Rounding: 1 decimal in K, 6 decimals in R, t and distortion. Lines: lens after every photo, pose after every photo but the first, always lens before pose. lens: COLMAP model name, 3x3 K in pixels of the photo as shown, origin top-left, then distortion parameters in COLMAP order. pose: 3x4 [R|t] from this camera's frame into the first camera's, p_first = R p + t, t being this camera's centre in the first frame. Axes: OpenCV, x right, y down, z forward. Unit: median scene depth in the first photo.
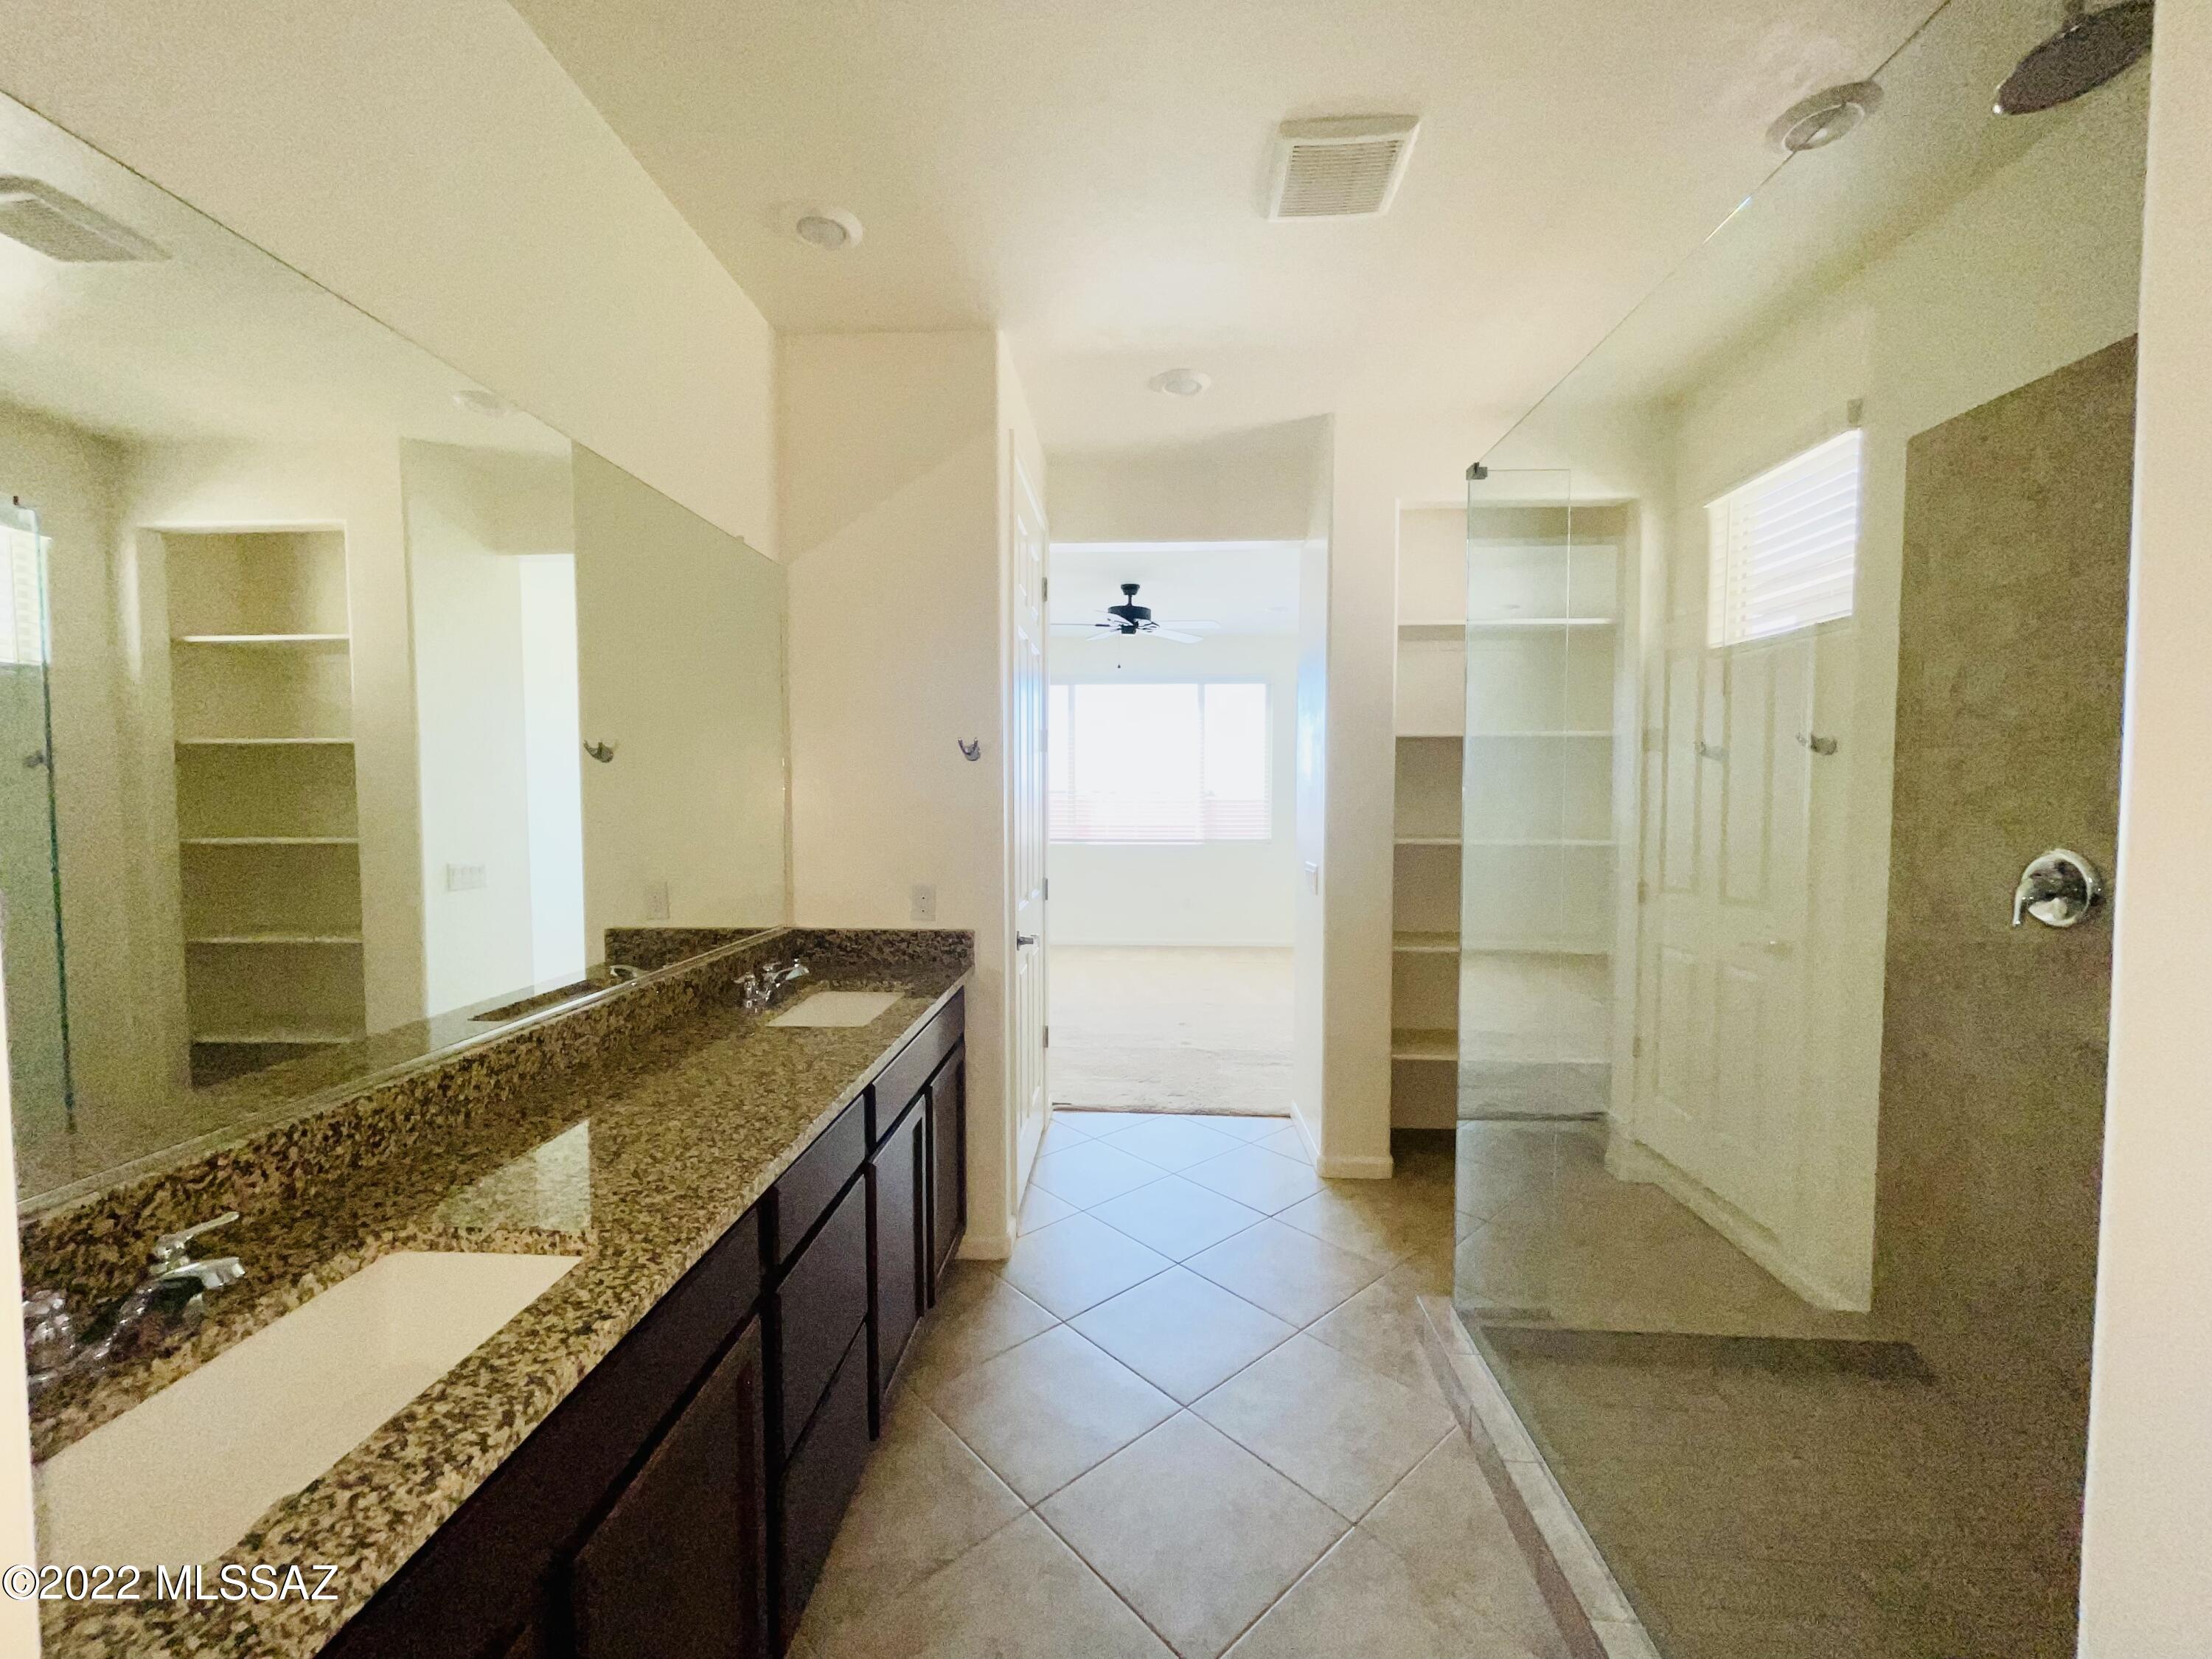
lens RADIAL K [[891.2, 0, 1105.9], [0, 891.2, 828.5], [0, 0, 1]] dist [-0.004174, 0.000444]
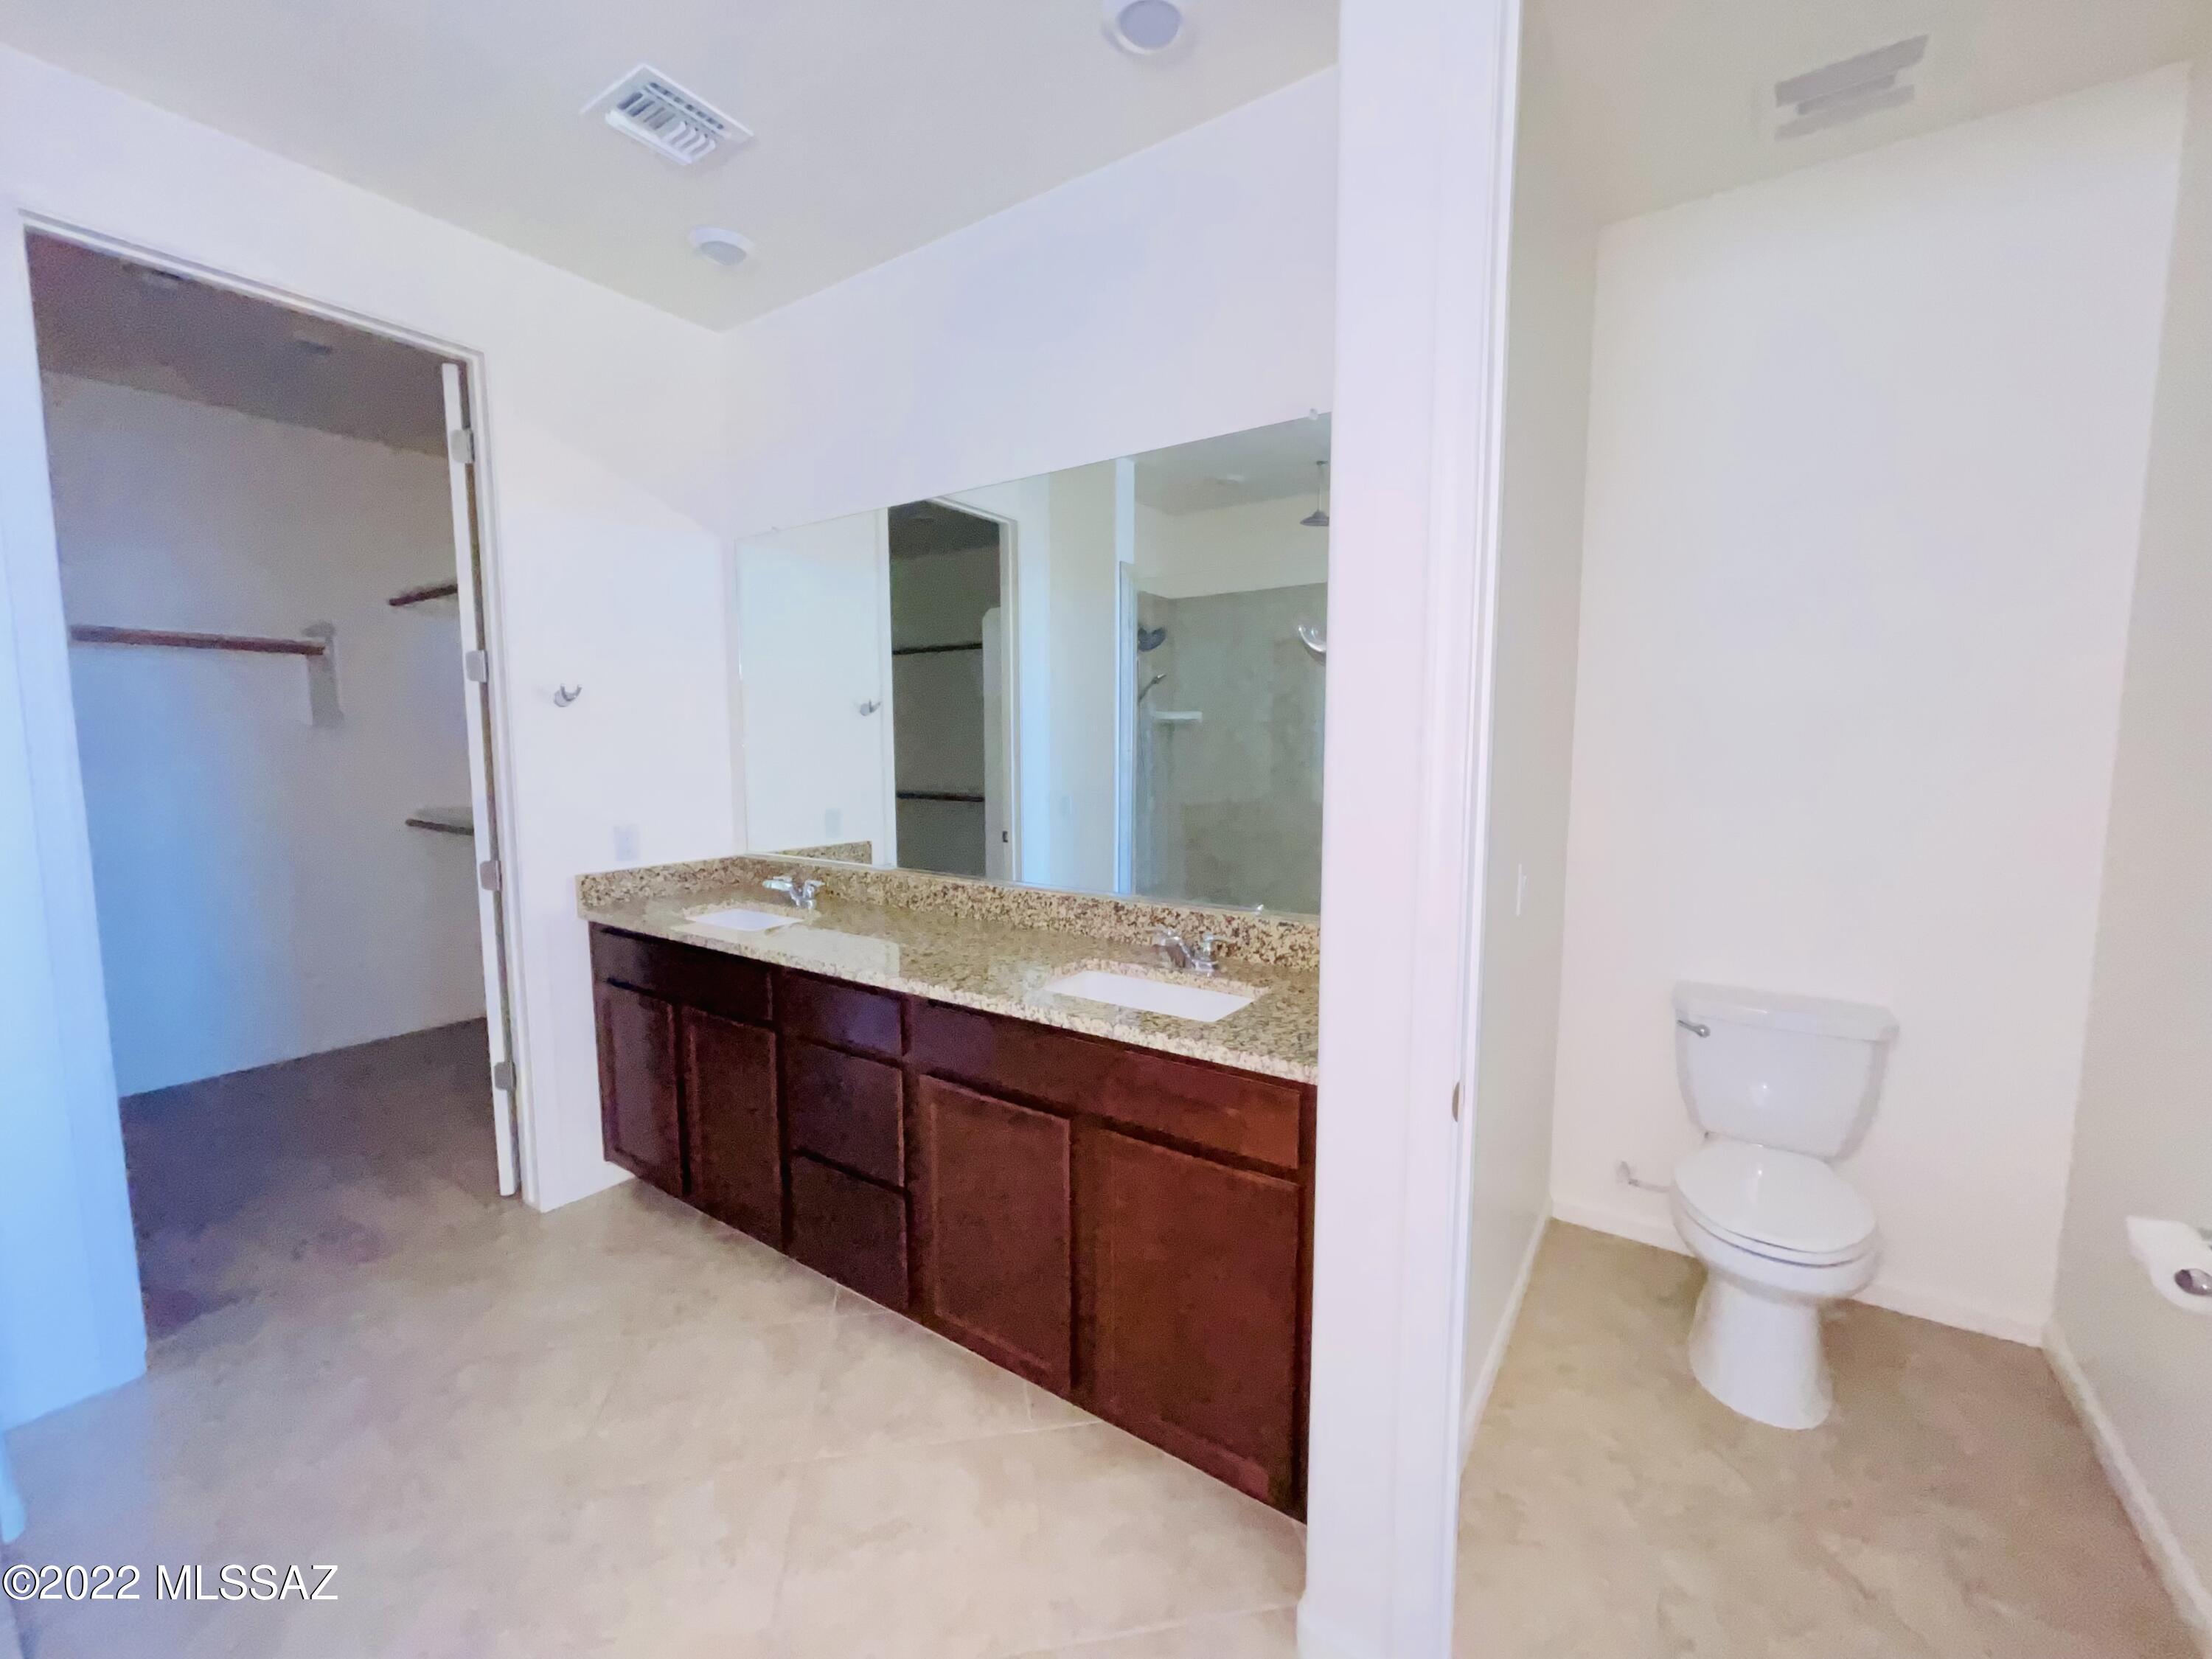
lens RADIAL K [[891.2, 0, 1099.0], [0, 891.2, 827.0], [0, 0, 1]] dist [-0.004174, 0.000444]
pose [[-0.519627, 0.083861, -0.850268, 0.721984], [-0.036036, 0.992135, 0.119877, -0.091471], [0.853633, 0.092932, -0.512518, 2.349203]]
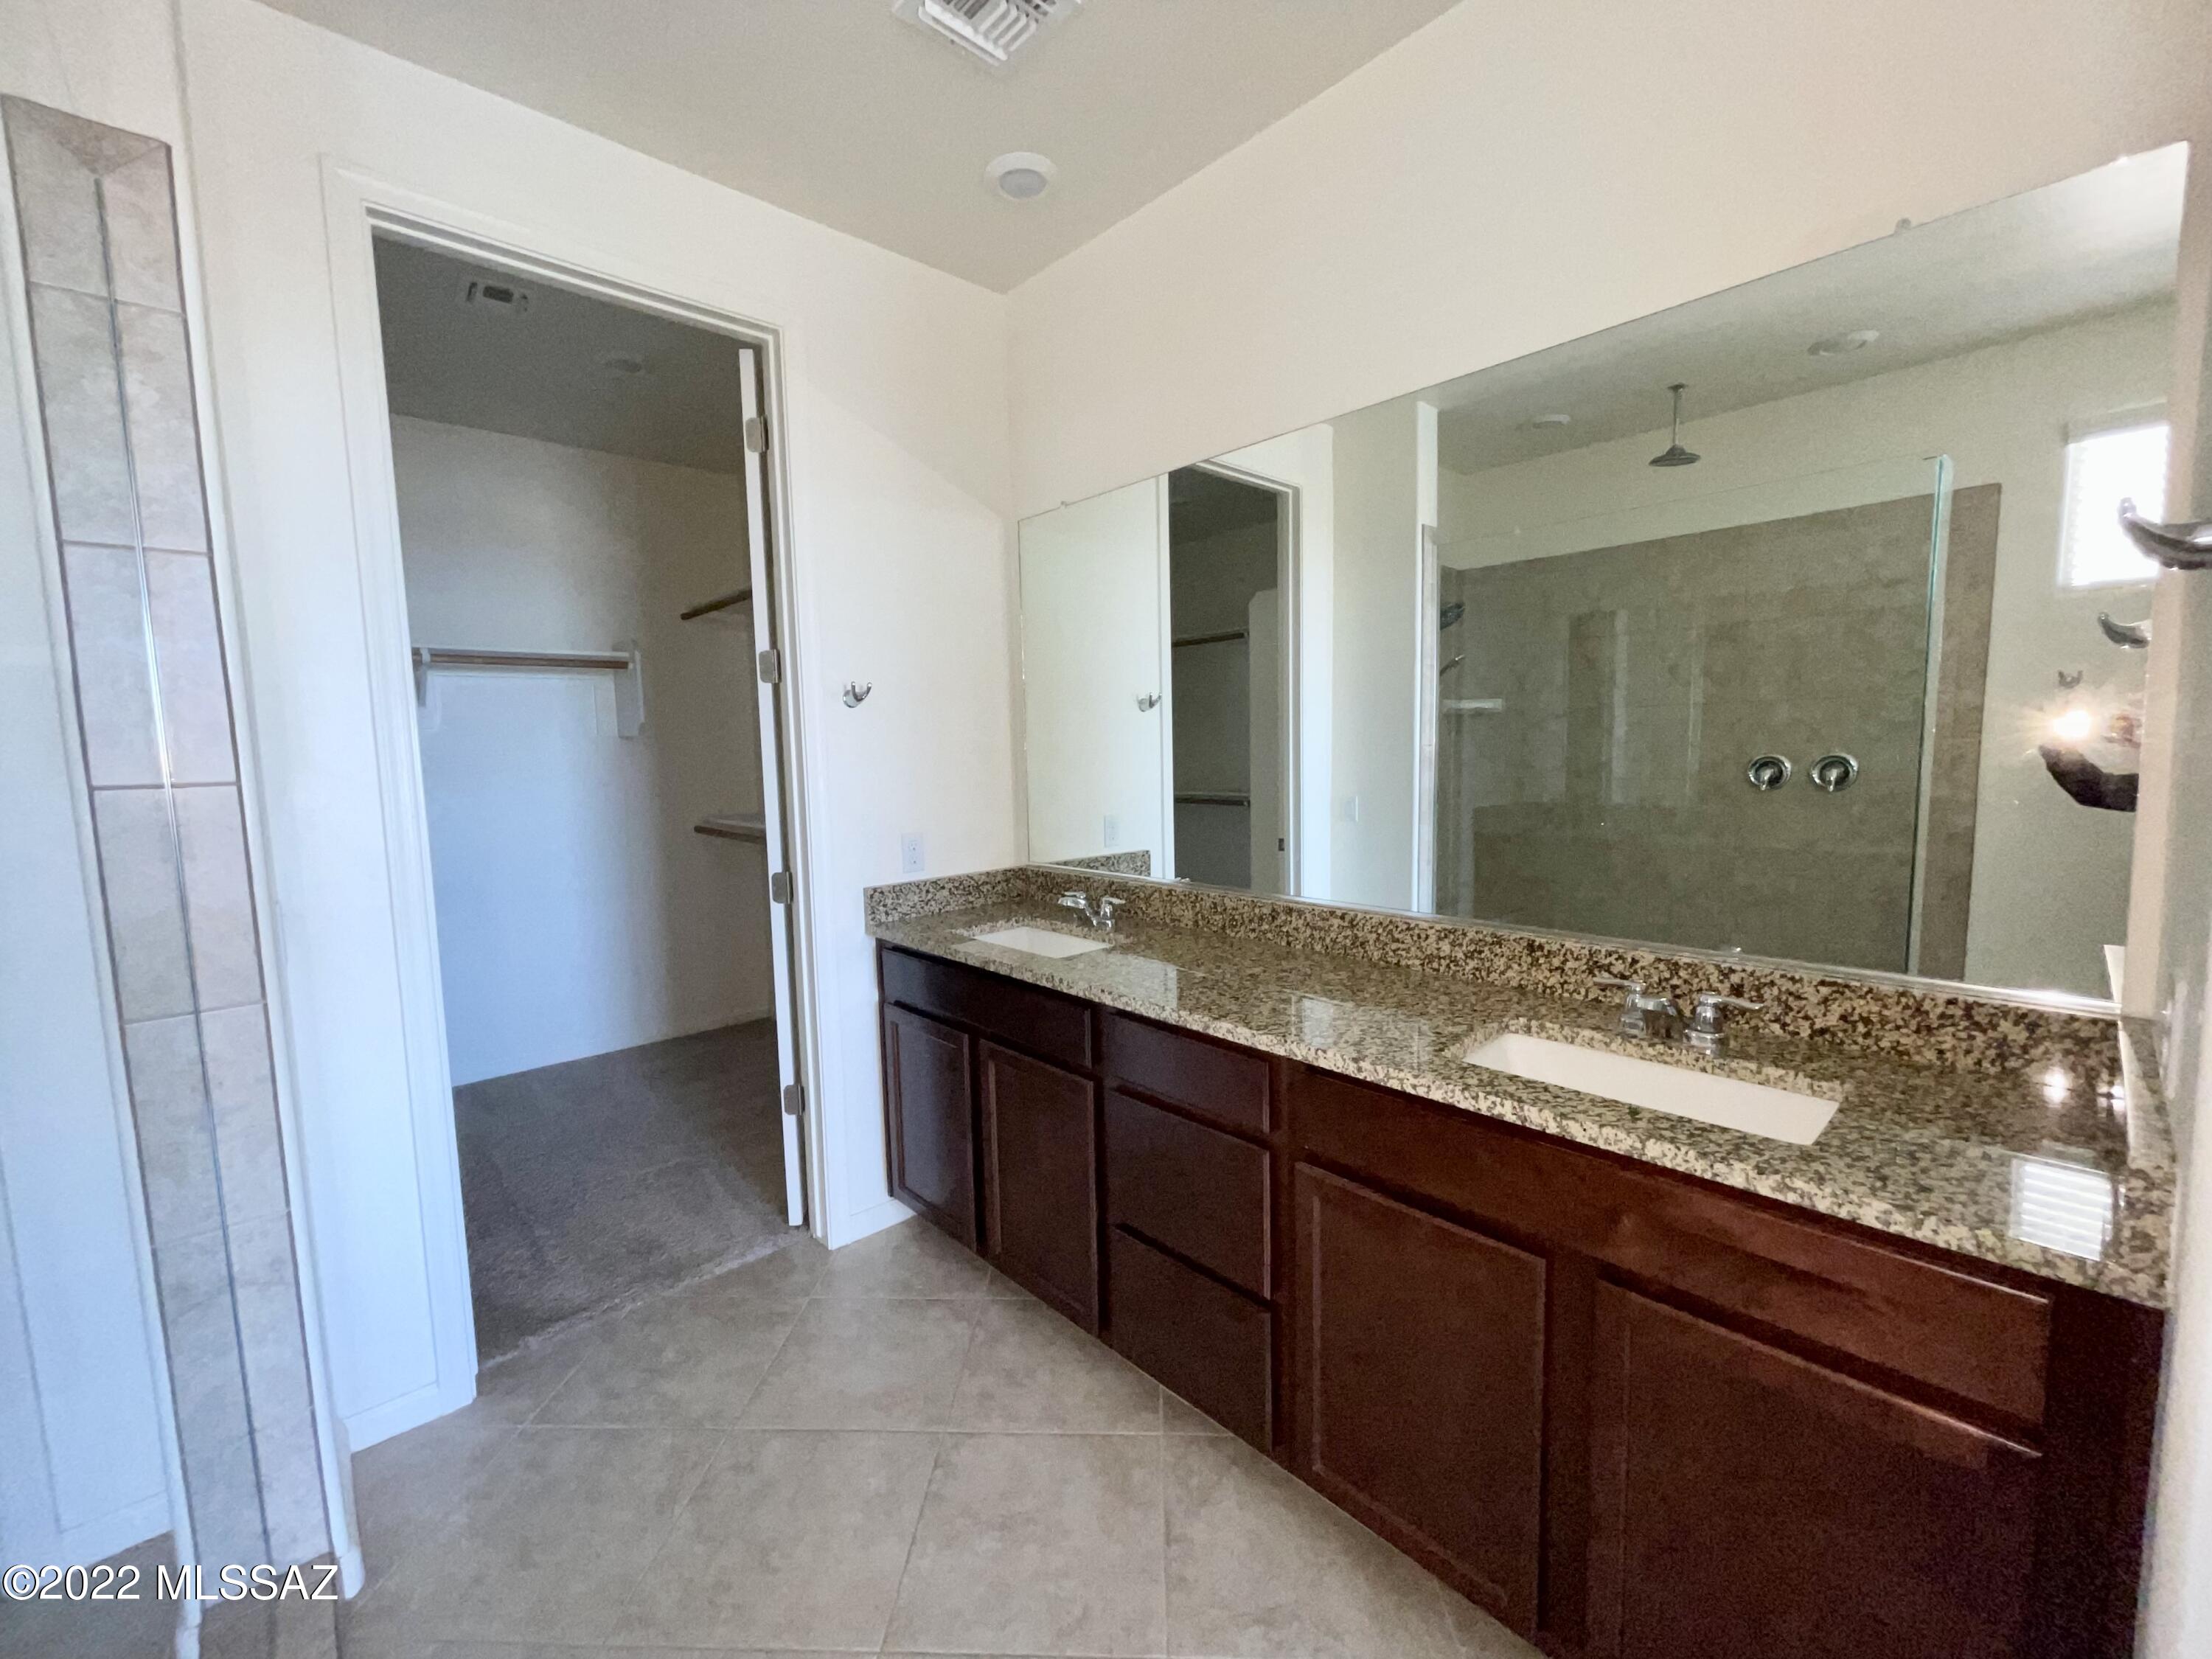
lens RADIAL K [[891.2, 0, 1099.2], [0, 891.2, 827.5], [0, 0, 1]] dist [-0.004174, 0.000444]
pose [[-0.695911, 0.082392, -0.713386, 0.611144], [-0.008861, 0.992336, 0.123253, -0.060406], [0.718074, 0.092094, -0.689847, 1.938640]]
